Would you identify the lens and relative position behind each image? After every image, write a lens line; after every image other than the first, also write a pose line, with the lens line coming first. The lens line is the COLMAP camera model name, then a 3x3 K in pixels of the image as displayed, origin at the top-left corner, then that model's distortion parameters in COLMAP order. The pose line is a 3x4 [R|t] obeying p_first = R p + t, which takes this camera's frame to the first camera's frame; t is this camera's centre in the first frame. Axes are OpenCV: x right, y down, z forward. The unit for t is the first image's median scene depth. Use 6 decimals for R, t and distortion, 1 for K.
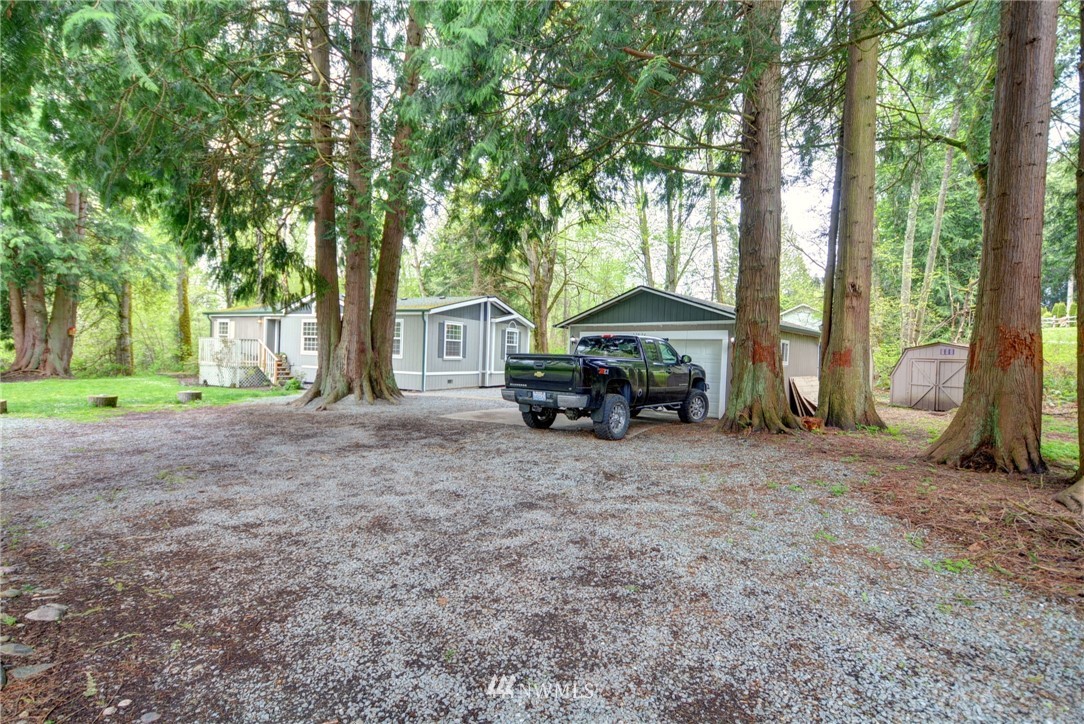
lens RADIAL K [[472.3, 0, 542.0], [0, 472.3, 362.0], [0, 0, 1]] dist [0.000139, -0.000051]
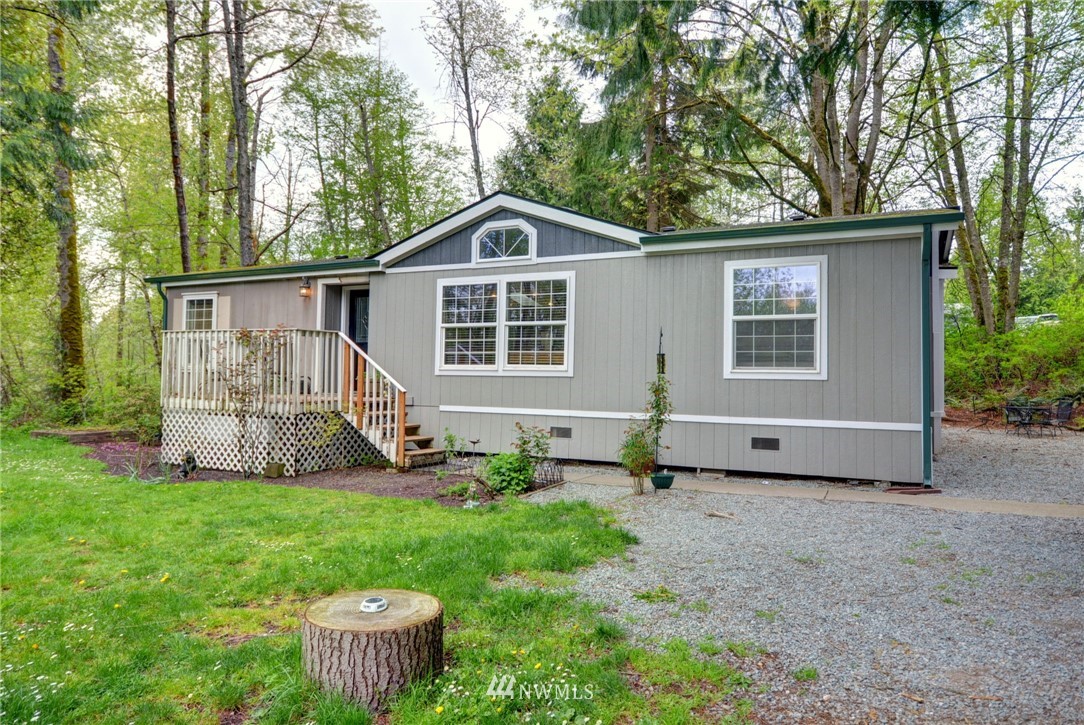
lens RADIAL K [[666.3, 0, 542.0], [0, 666.3, 362.5], [0, 0, 1]] dist [0.003264, 0.001344]
pose [[0.999836, -0.018049, -0.001328, -0.428614], [0.017980, 0.999016, -0.040547, -0.003470], [0.002058, 0.040516, 0.999177, 0.488630]]
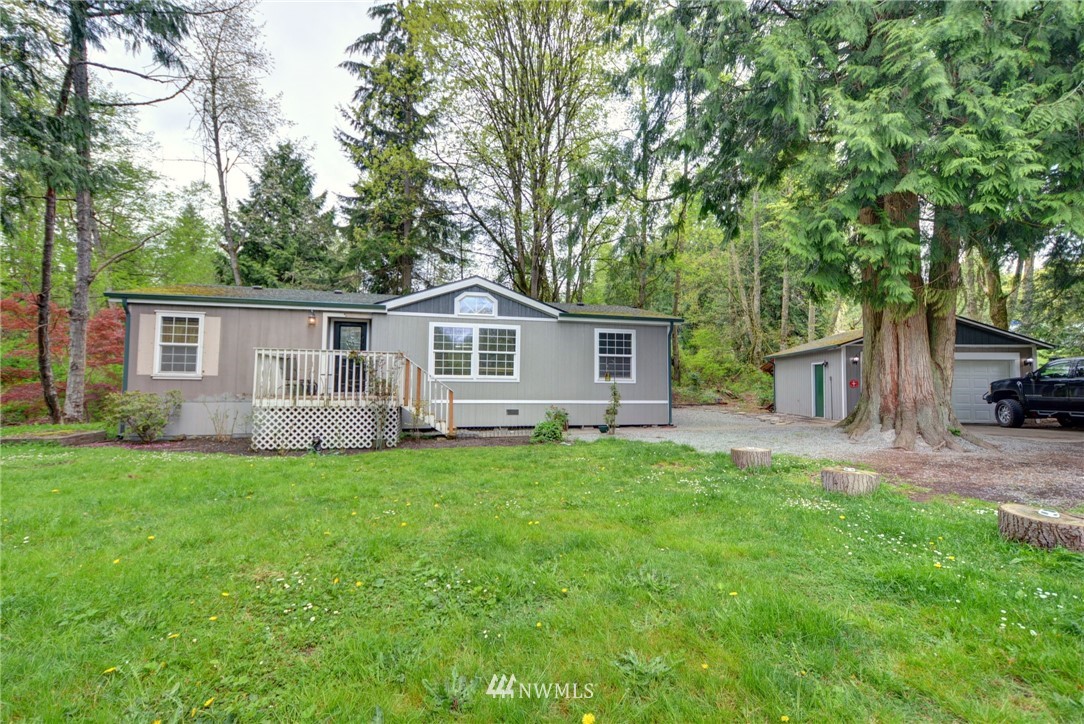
lens RADIAL K [[478.7, 0, 542.0], [0, 478.7, 362.0], [0, 0, 1]] dist [0.000937, 0.000105]
pose [[0.777312, 0.004595, 0.629099, -0.776305], [0.026562, 0.998842, -0.040116, -0.012369], [-0.628555, 0.047893, 0.776290, 0.449603]]
